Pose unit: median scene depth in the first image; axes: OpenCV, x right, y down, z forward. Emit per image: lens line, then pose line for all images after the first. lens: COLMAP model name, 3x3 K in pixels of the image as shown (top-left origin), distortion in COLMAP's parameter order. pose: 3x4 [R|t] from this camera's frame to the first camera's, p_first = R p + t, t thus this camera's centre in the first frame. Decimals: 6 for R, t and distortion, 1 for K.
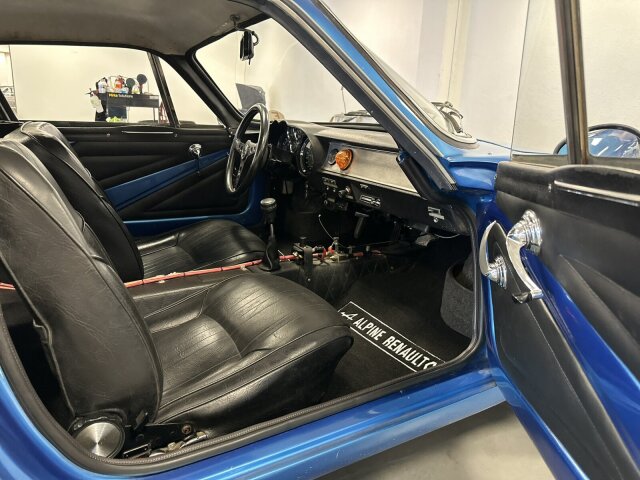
lens RADIAL K [[448.5, 0, 321.5], [0, 448.5, 242.5], [0, 0, 1]] dist [0.114231, -0.206142]
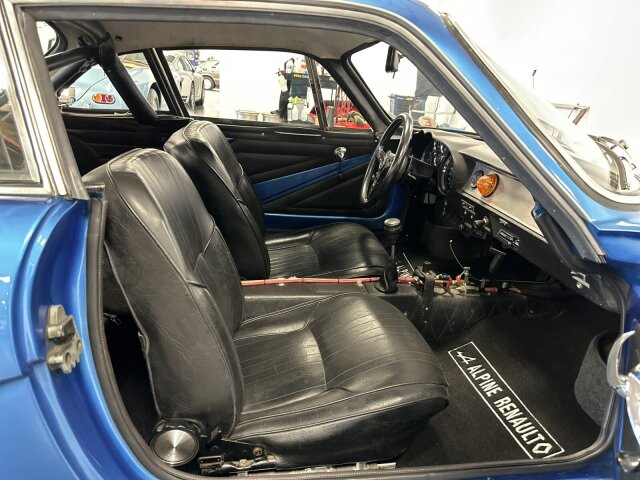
lens RADIAL K [[448.5, 0, 321.5], [0, 448.5, 242.5], [0, 0, 1]] dist [0.114231, -0.206142]
pose [[0.925460, 0.159491, -0.343636, 0.072672], [-0.140997, 0.986907, 0.078326, -0.098105], [0.351629, -0.024036, 0.935831, 0.055006]]
